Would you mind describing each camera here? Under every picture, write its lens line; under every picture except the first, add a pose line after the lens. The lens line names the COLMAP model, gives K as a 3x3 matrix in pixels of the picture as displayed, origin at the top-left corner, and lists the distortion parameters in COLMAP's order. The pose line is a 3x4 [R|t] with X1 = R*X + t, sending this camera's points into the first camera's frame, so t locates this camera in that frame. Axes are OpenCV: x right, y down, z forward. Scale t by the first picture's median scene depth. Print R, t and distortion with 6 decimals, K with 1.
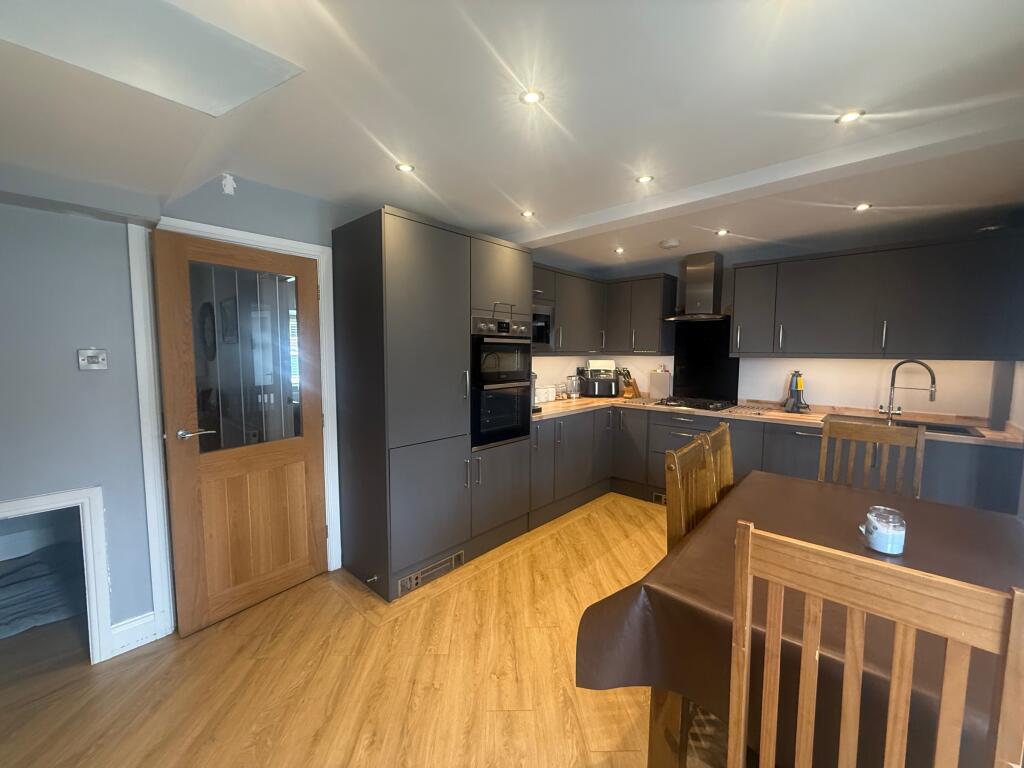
lens RADIAL K [[408.3, 0, 511.0], [0, 408.3, 383.9], [0, 0, 1]] dist [0.000645, 0.000406]
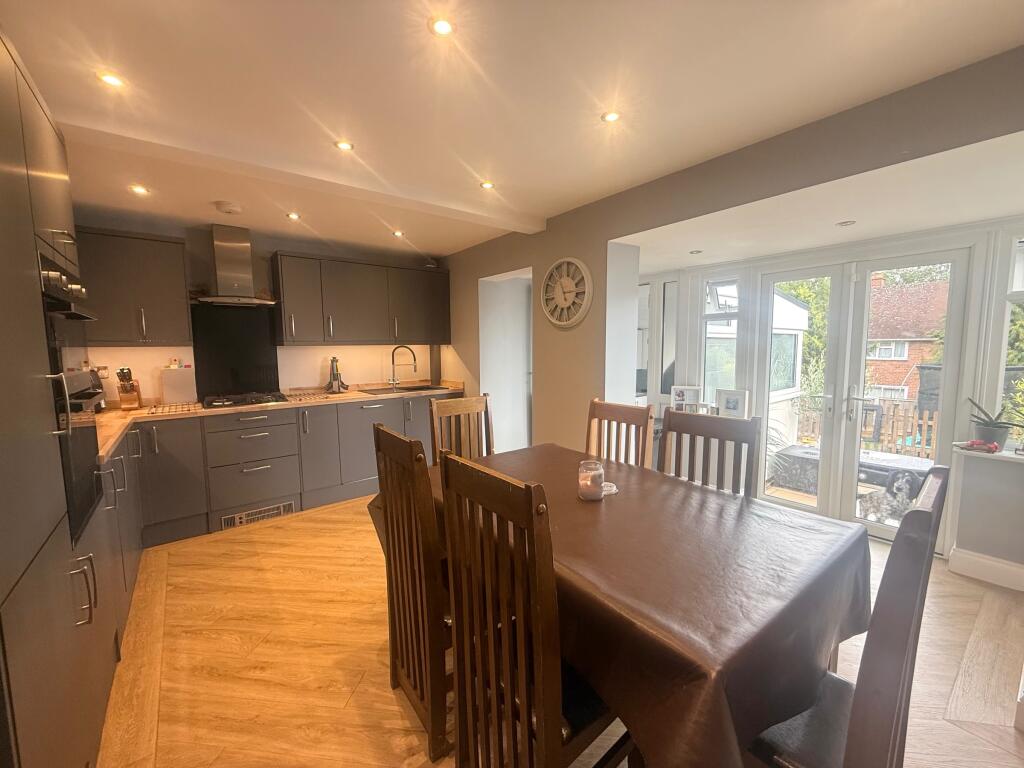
lens RADIAL K [[408.3, 0, 510.6], [0, 408.3, 385.7], [0, 0, 1]] dist [0.000645, 0.000406]
pose [[0.155954, -0.108793, 0.981755, -0.362617], [0.088923, 0.991427, 0.095739, -0.018251], [-0.983754, 0.072370, 0.164291, 0.332945]]
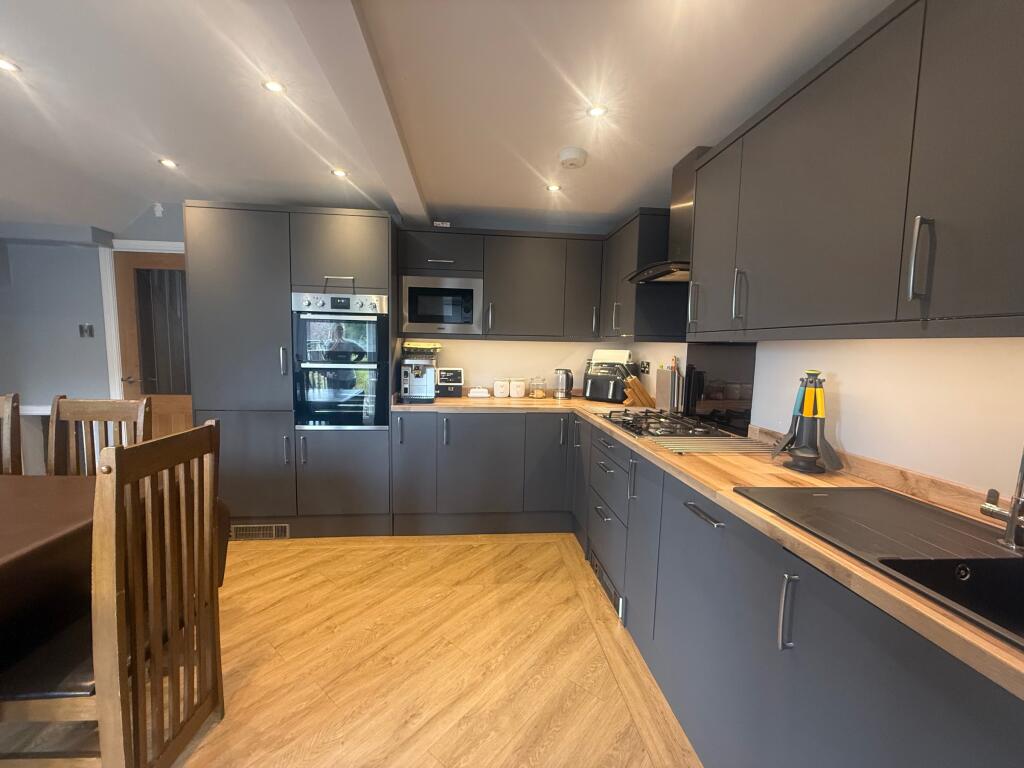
lens RADIAL K [[408.3, 0, 509.1], [0, 408.3, 389.6], [0, 0, 1]] dist [0.000645, 0.000406]
pose [[0.746345, 0.081507, -0.660549, 0.752656], [-0.070364, 0.996574, 0.043466, -0.010615], [0.661829, 0.014038, 0.749523, 0.474612]]
